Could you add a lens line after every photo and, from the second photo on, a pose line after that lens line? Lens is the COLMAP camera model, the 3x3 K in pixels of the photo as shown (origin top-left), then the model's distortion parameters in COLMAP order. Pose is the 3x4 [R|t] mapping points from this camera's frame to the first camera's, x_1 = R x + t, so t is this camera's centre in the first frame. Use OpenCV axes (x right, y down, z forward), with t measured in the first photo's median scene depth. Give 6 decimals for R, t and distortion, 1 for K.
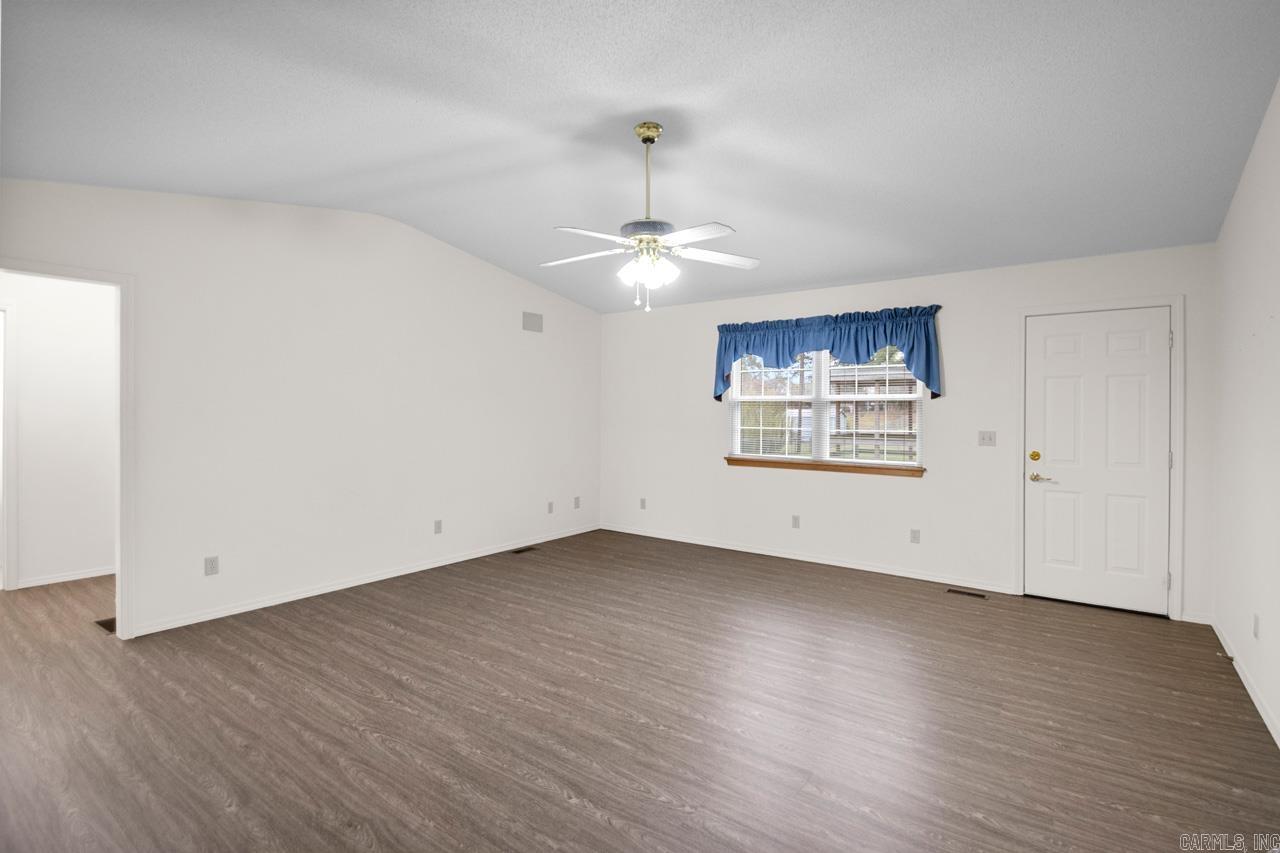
lens RADIAL K [[596.3, 0, 646.9], [0, 596.3, 416.3], [0, 0, 1]] dist [0.011156, -0.012685]
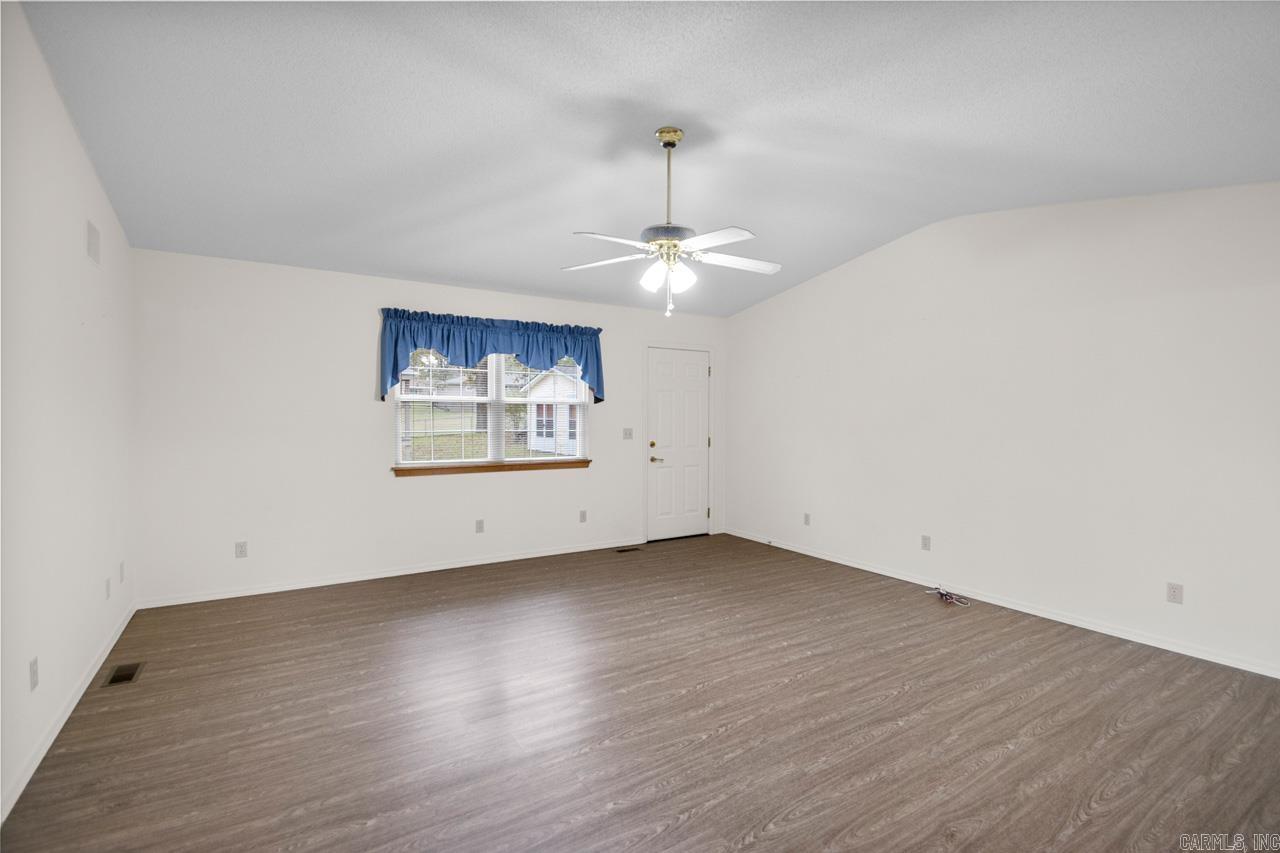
lens RADIAL K [[596.3, 0, 646.2], [0, 596.3, 429.4], [0, 0, 1]] dist [0.011156, -0.012685]
pose [[0.363994, -0.027496, 0.930995, -0.696935], [0.004154, 0.999602, 0.027898, -0.010235], [-0.931392, -0.006287, 0.363963, 0.488562]]
